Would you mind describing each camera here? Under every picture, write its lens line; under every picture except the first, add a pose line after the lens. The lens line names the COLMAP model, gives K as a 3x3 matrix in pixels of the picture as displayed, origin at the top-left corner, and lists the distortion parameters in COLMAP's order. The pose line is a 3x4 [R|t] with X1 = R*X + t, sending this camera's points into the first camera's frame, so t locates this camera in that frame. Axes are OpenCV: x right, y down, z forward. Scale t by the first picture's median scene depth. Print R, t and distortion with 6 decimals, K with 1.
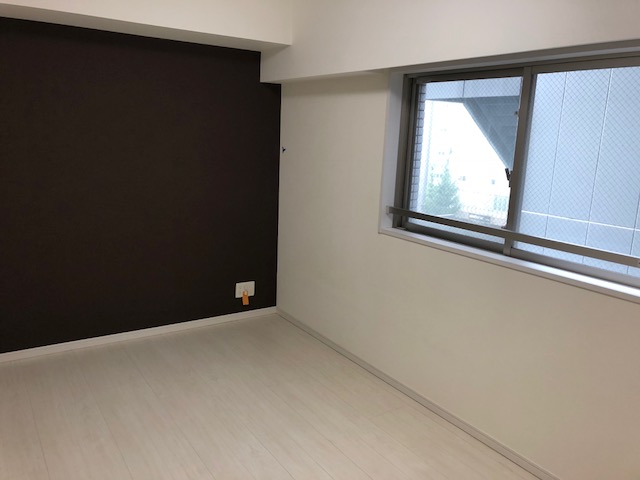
lens RADIAL K [[519.0, 0, 316.9], [0, 519.0, 242.7], [0, 0, 1]] dist [0.010738, -0.017358]
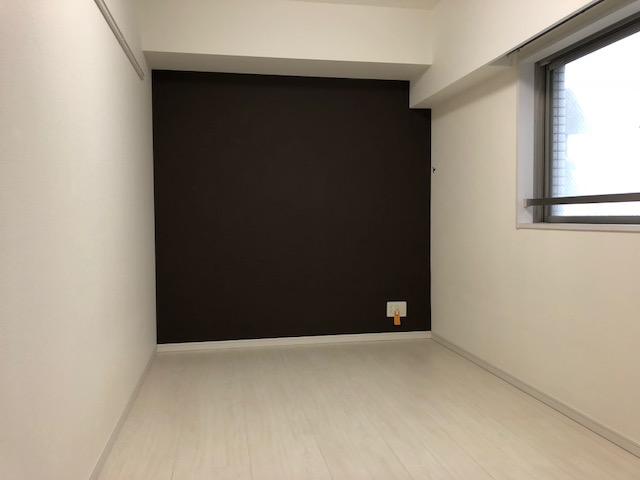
lens RADIAL K [[519.0, 0, 317.1], [0, 519.0, 237.2], [0, 0, 1]] dist [0.010738, -0.017358]
pose [[0.915732, -0.024500, -0.401043, 0.150258], [-0.053804, 0.981672, -0.182827, 0.172128], [0.398172, 0.188998, 0.897630, 0.012555]]
